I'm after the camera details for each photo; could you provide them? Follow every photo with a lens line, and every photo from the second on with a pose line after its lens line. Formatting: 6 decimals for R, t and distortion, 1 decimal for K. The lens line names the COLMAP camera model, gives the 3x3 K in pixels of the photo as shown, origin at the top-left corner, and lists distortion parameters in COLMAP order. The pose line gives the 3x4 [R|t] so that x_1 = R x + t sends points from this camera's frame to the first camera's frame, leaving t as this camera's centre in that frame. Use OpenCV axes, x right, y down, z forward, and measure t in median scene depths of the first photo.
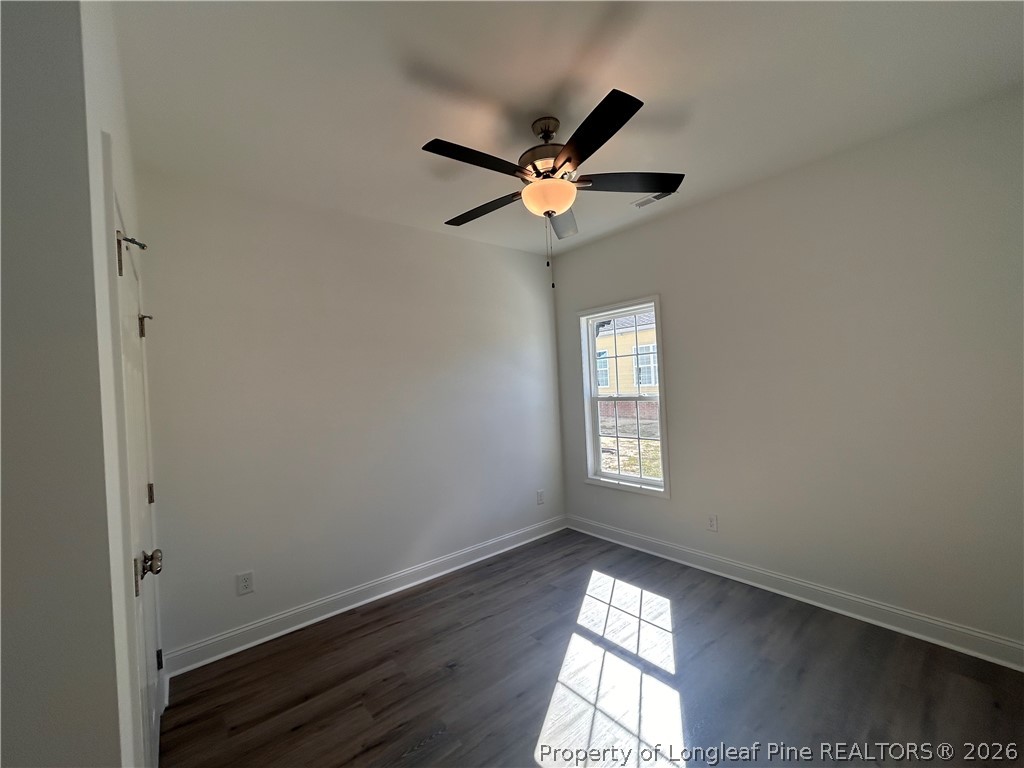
lens RADIAL K [[414.6, 0, 512.0], [0, 414.6, 384.0], [0, 0, 1]] dist [0.013448, -0.000235]
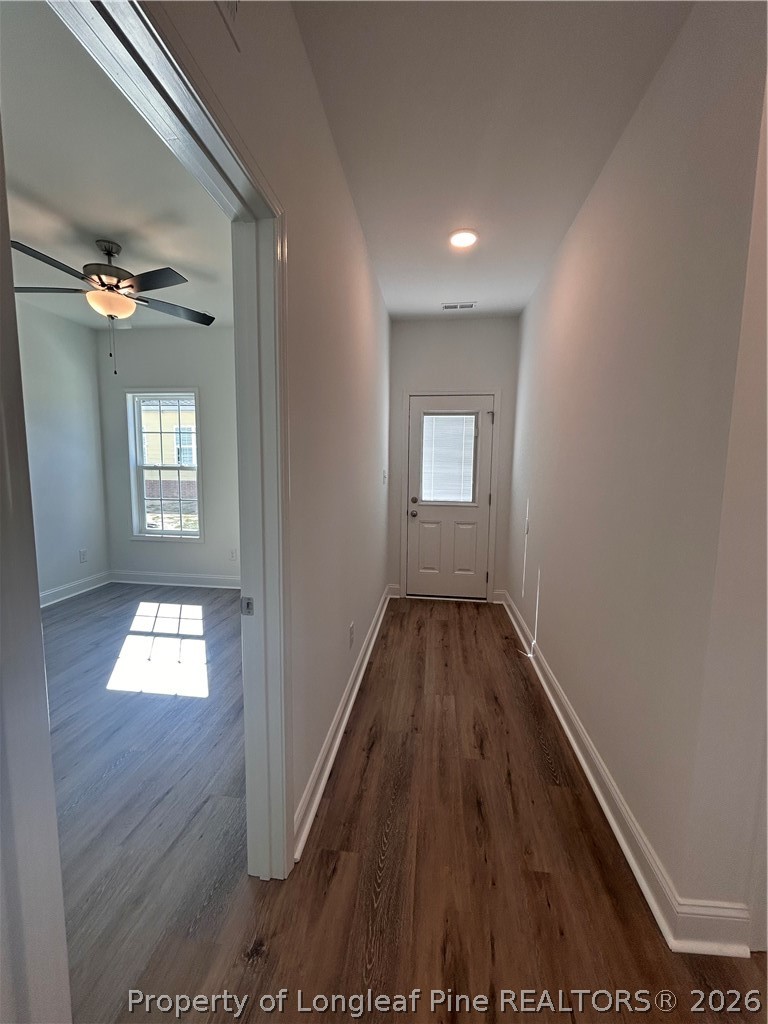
lens RADIAL K [[405.6, 0, 380.9], [0, 405.6, 505.6], [0, 0, 1]] dist [-0.009271, 0.000017]
pose [[0.726164, -0.013960, 0.687380, -0.110443], [-0.049779, 0.996102, 0.072816, 0.032696], [-0.685717, -0.087094, 0.722639, -0.349579]]
